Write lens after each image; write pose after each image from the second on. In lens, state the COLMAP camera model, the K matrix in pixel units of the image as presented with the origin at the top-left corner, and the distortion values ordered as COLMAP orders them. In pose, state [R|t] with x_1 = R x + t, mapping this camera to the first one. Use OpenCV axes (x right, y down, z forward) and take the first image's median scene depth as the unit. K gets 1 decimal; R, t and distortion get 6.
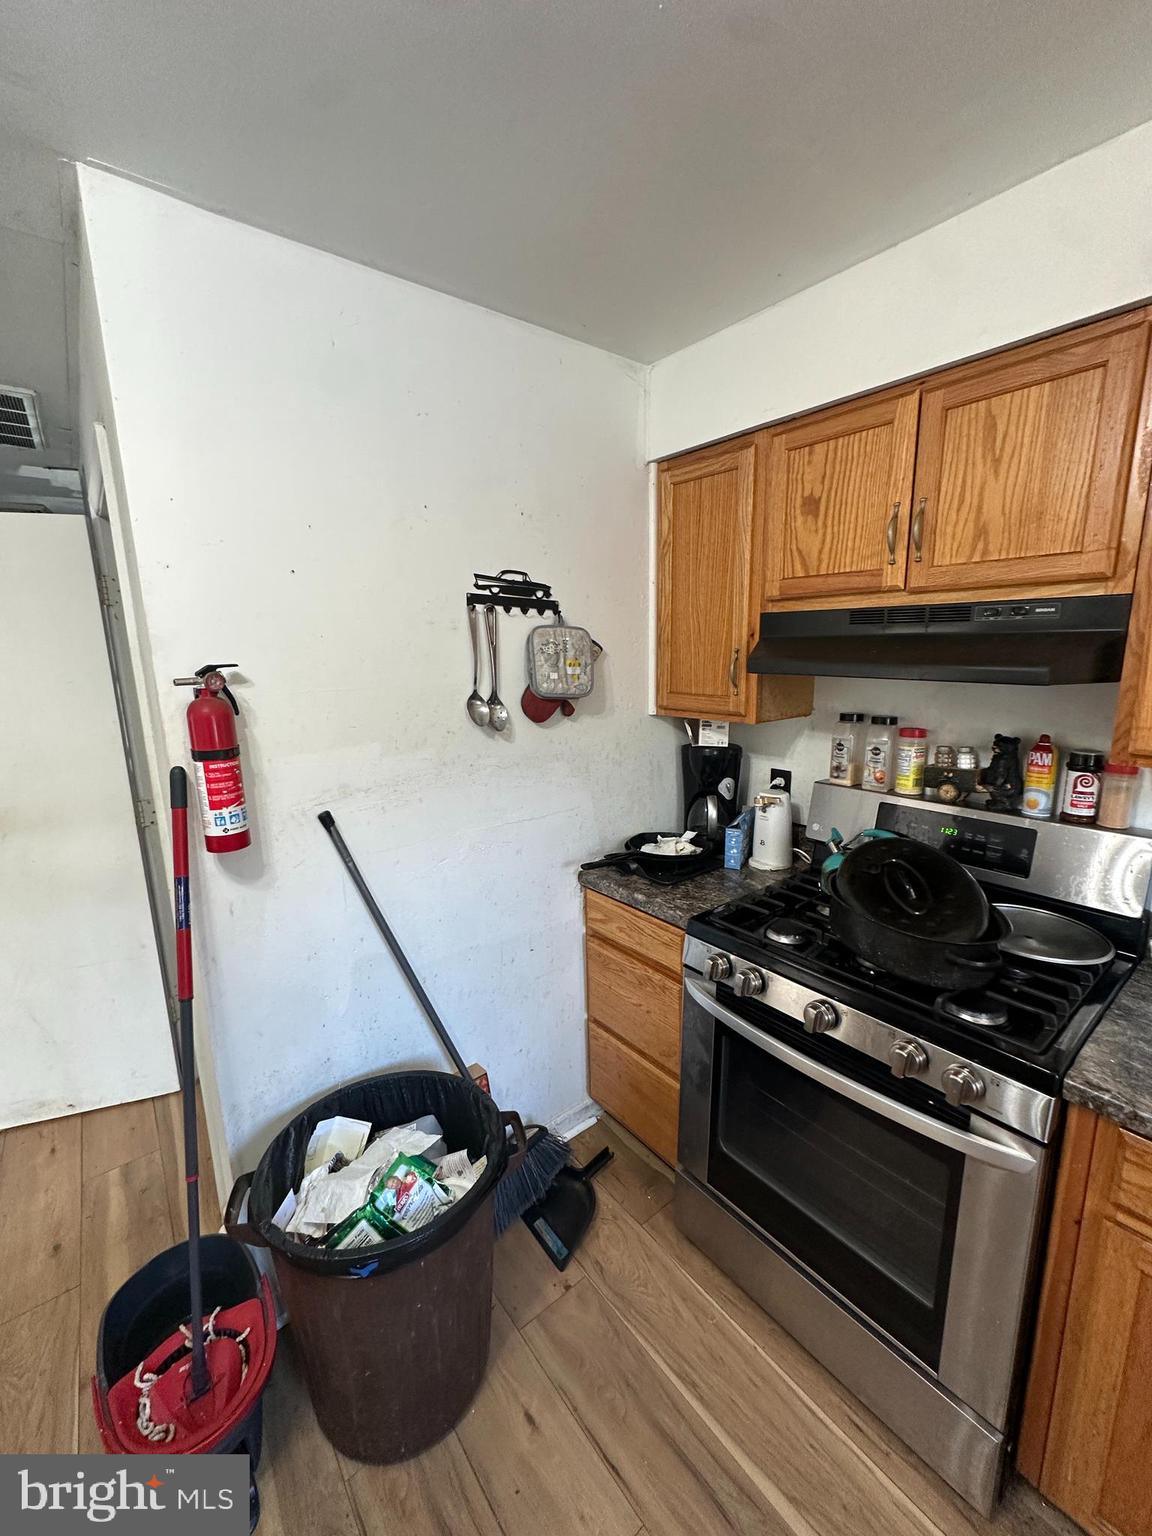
lens RADIAL K [[612.0, 0, 572.6], [0, 612.0, 767.4], [0, 0, 1]] dist [-0.002471, 0.000551]
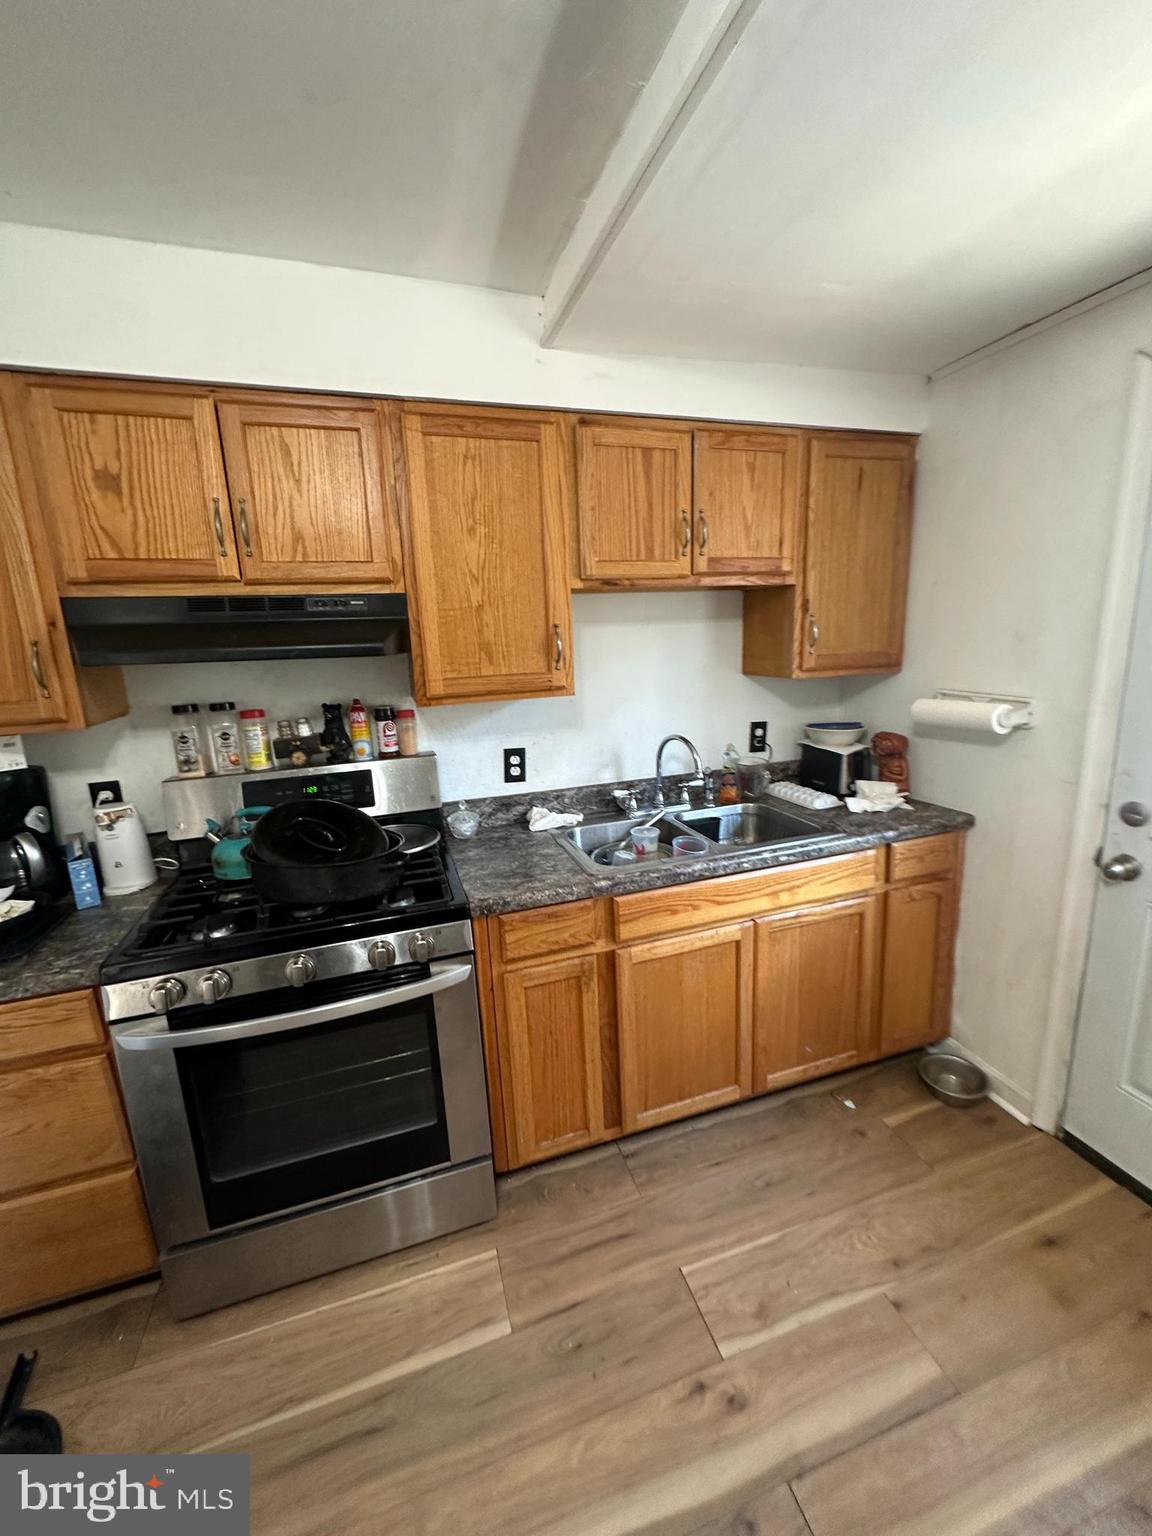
lens RADIAL K [[612.0, 0, 576.1], [0, 612.0, 768.6], [0, 0, 1]] dist [-0.002471, 0.000551]
pose [[0.353471, -0.203041, 0.913144, -0.288042], [0.212038, 0.968143, 0.133191, 0.016789], [-0.911097, 0.146542, 0.385263, 0.068487]]
